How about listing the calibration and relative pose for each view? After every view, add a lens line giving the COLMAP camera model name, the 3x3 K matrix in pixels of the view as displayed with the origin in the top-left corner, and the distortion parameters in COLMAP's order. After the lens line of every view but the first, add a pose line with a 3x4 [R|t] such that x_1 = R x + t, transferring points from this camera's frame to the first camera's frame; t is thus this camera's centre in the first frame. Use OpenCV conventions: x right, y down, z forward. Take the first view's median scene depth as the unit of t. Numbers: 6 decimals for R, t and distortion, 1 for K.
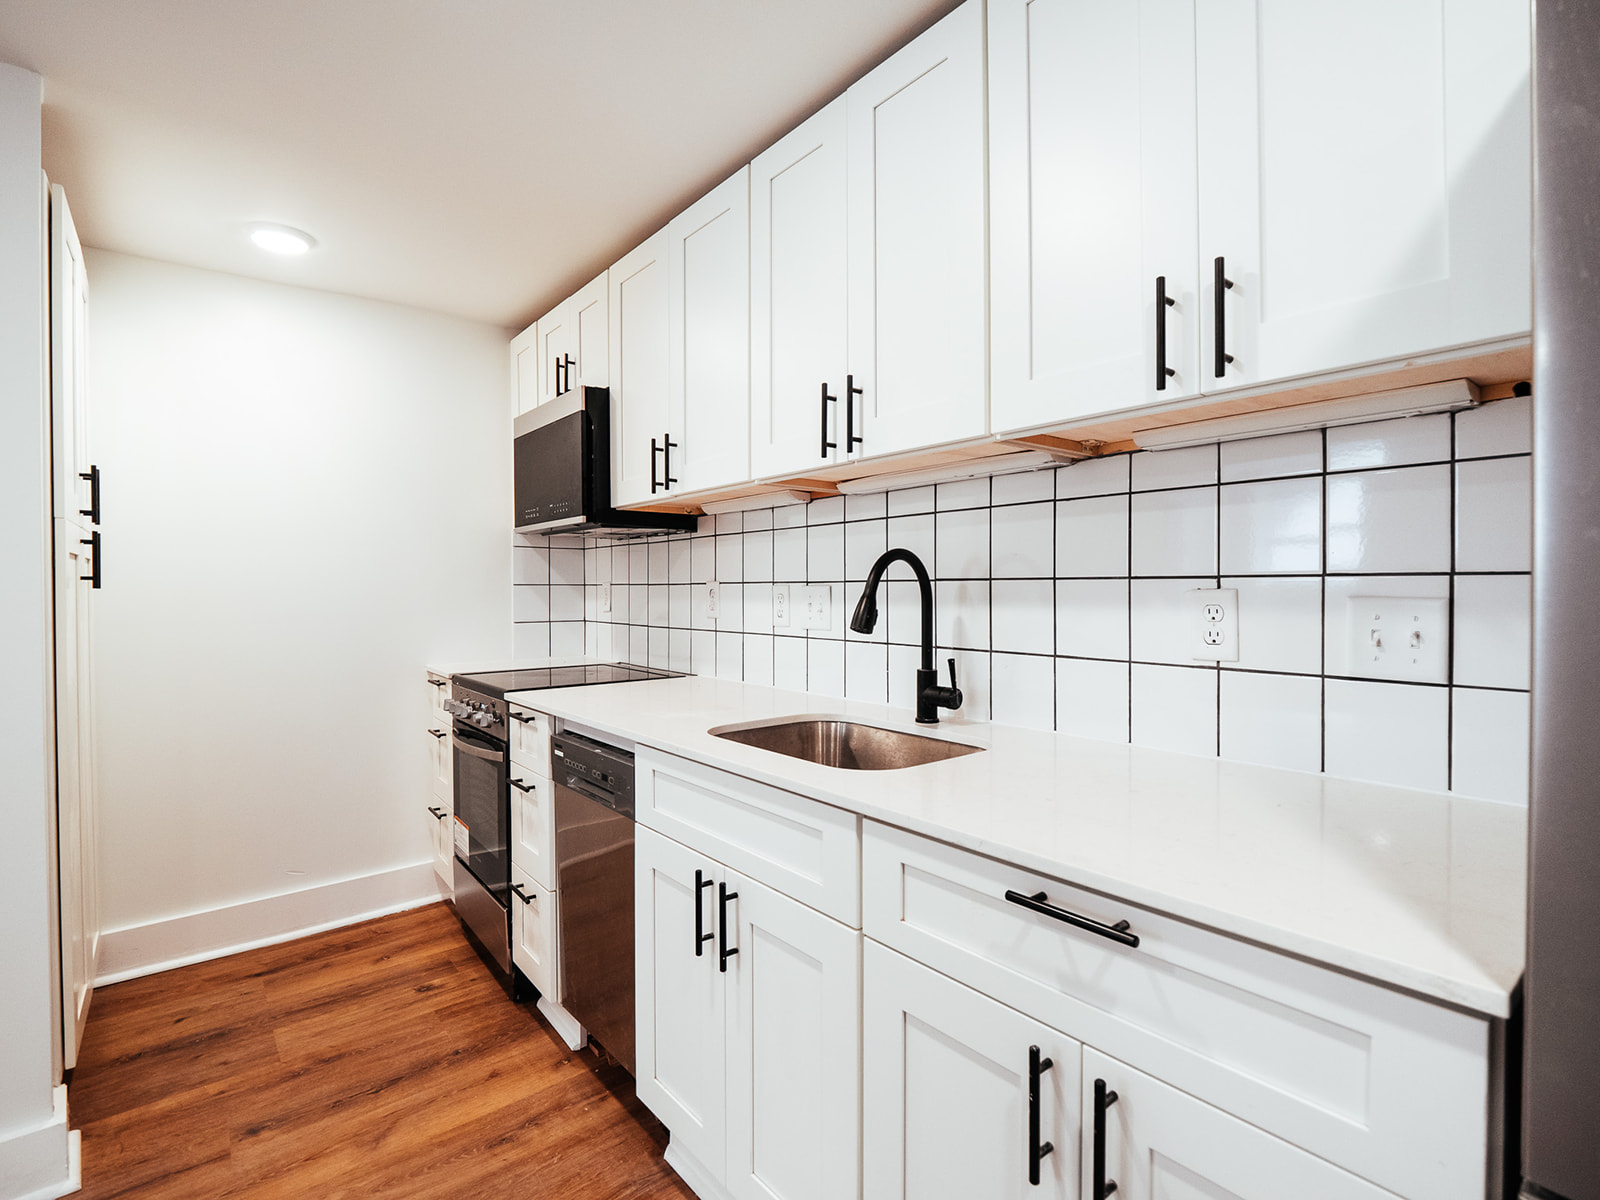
lens RADIAL K [[772.4, 0, 794.2], [0, 772.4, 593.9], [0, 0, 1]] dist [-0.000417, -0.009433]
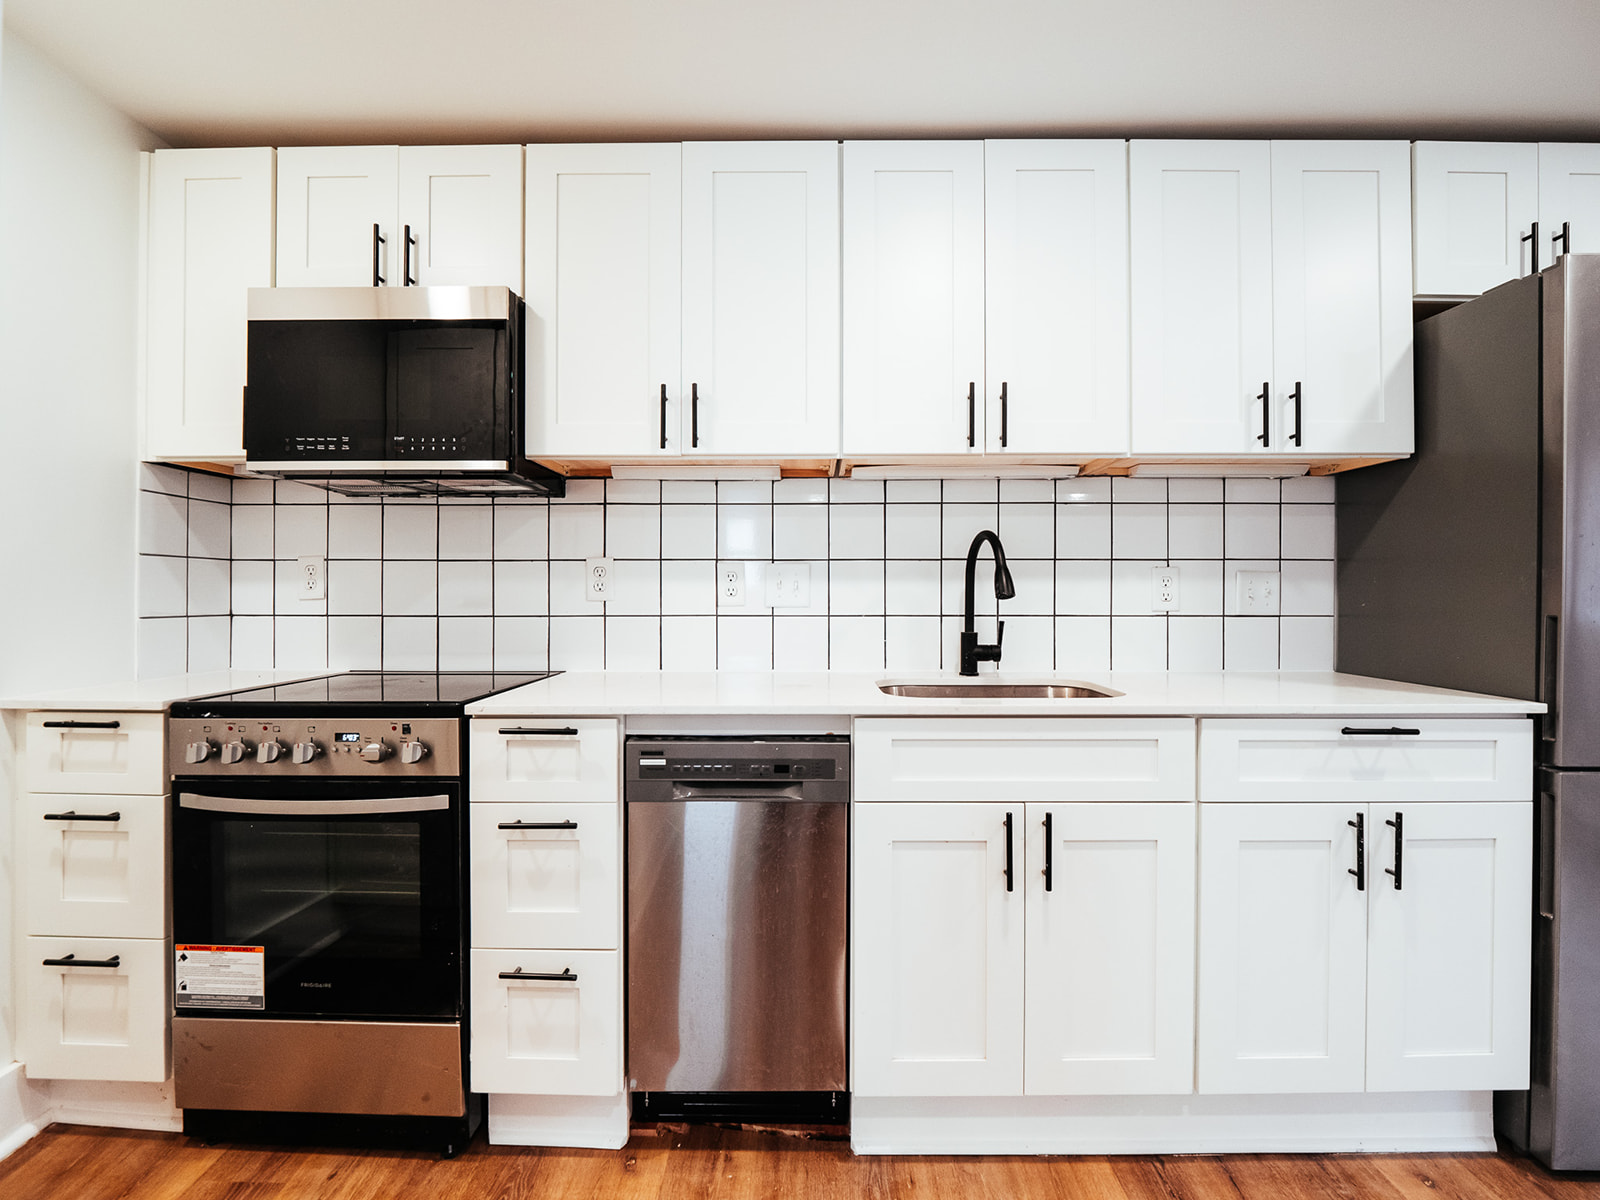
lens RADIAL K [[785.2, 0, 795.9], [0, 785.2, 590.1], [0, 0, 1]] dist [-0.001090, -0.010435]
pose [[0.633679, 0.009168, 0.773541, -0.893342], [0.003393, 0.999887, -0.014630, 0.046280], [-0.773588, 0.011895, 0.633577, 0.403177]]
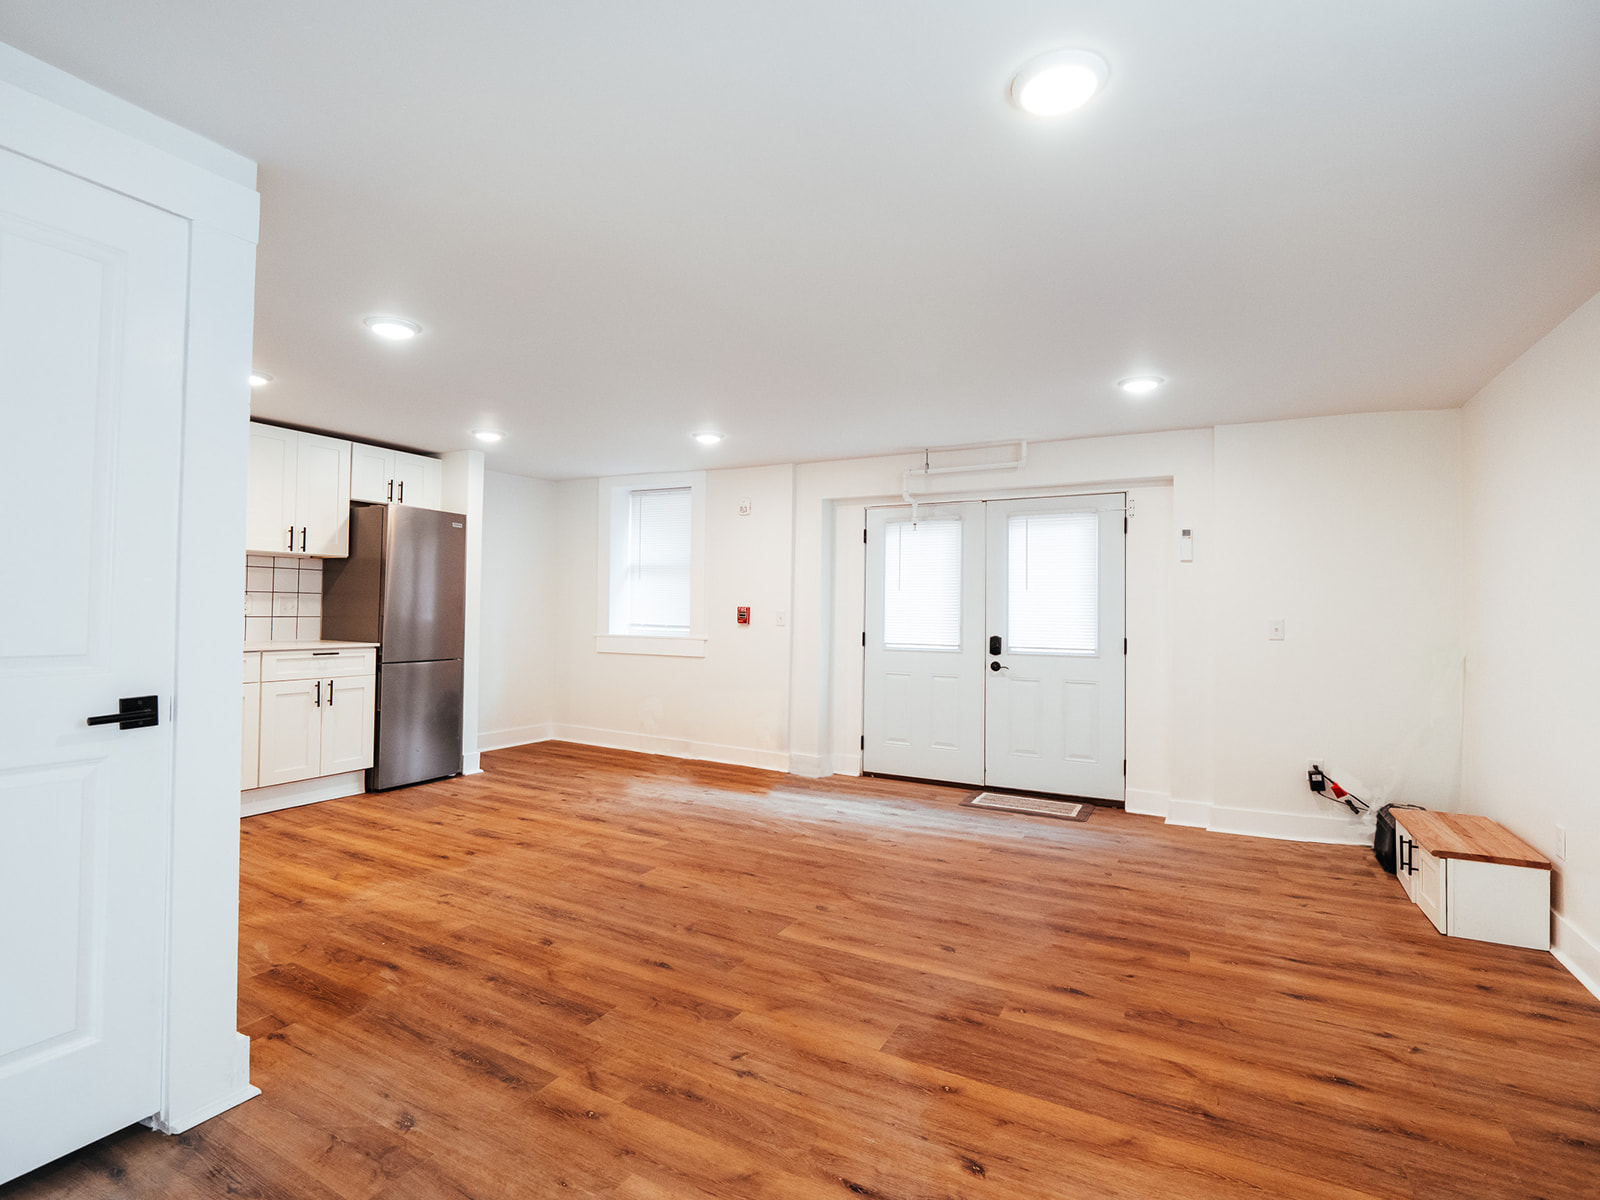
lens RADIAL K [[772.4, 0, 794.2], [0, 772.4, 593.9], [0, 0, 1]] dist [-0.000417, -0.009433]
pose [[-0.395185, 0.016555, 0.918452, -2.766304], [-0.003478, 0.999803, -0.019518, 0.036870], [-0.918595, -0.010907, -0.395050, 0.043294]]
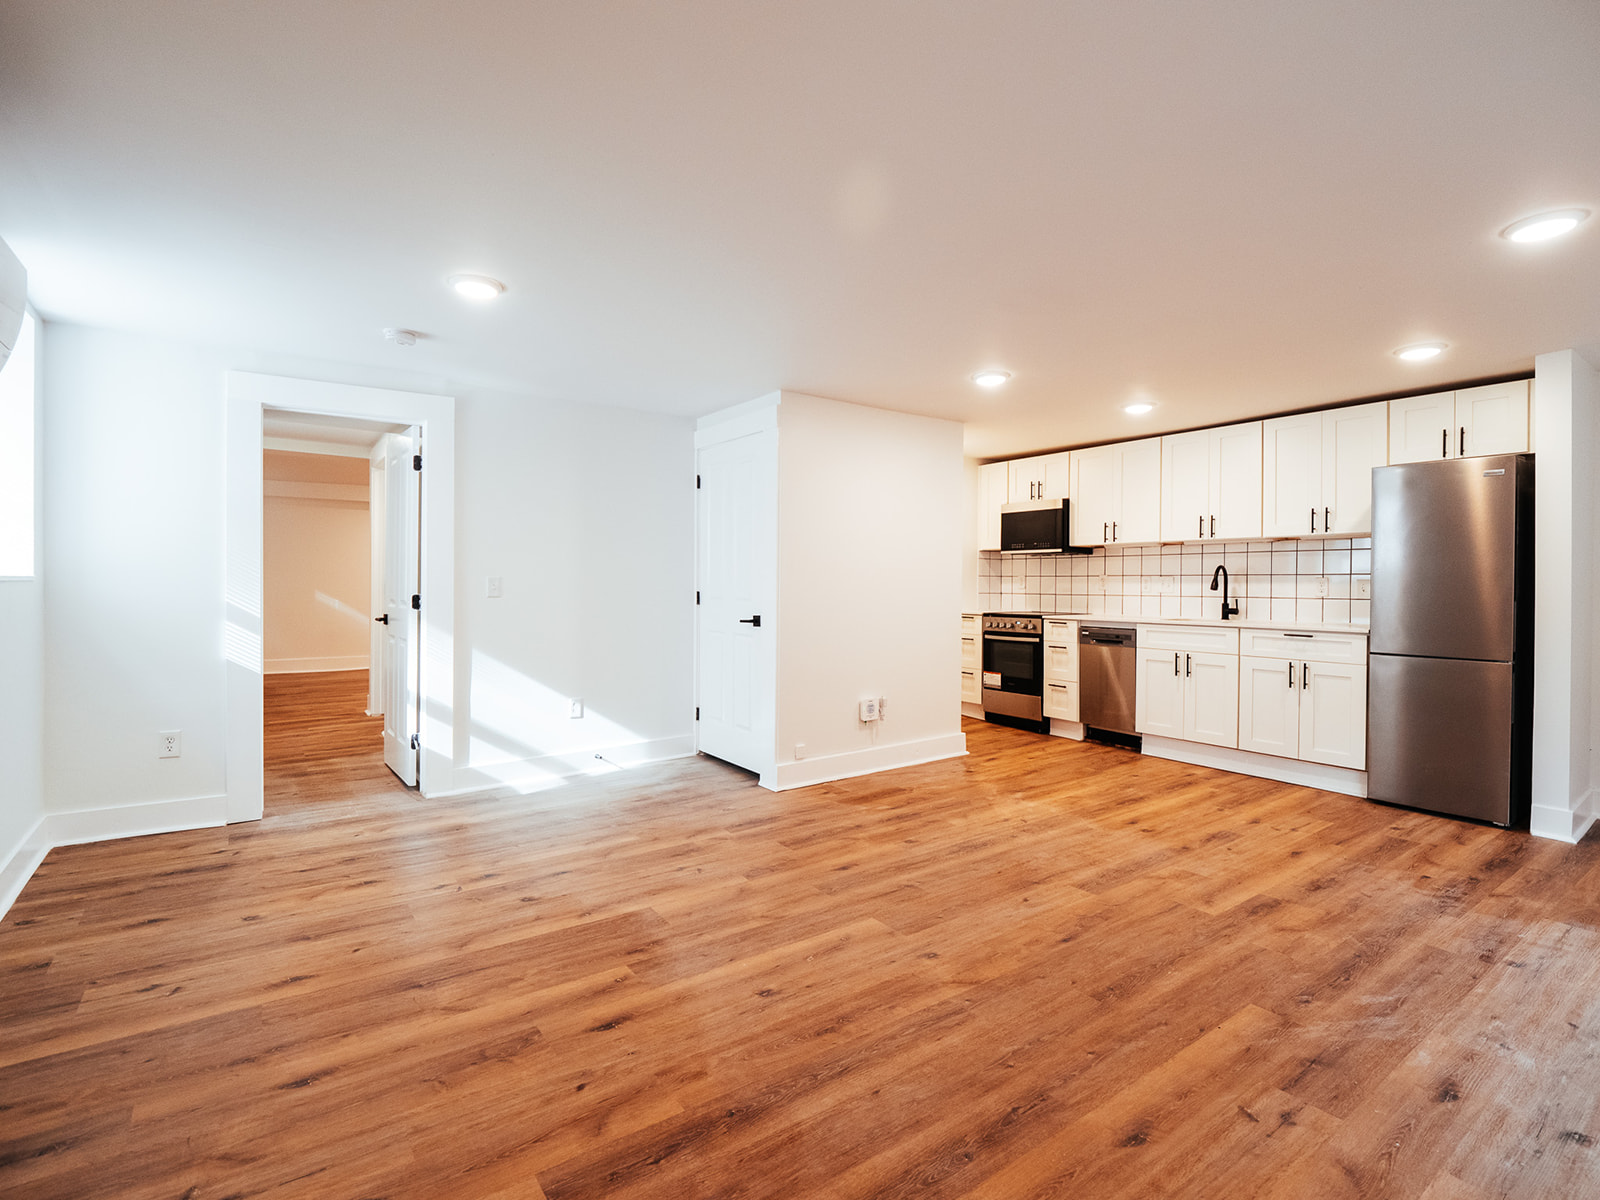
lens RADIAL K [[785.2, 0, 795.9], [0, 785.2, 590.1], [0, 0, 1]] dist [-0.001090, -0.010435]
pose [[0.998204, 0.012340, -0.058621, -1.313045], [-0.012364, 0.999924, -0.000050, 0.062078], [0.058616, 0.000774, 0.998280, -2.171885]]
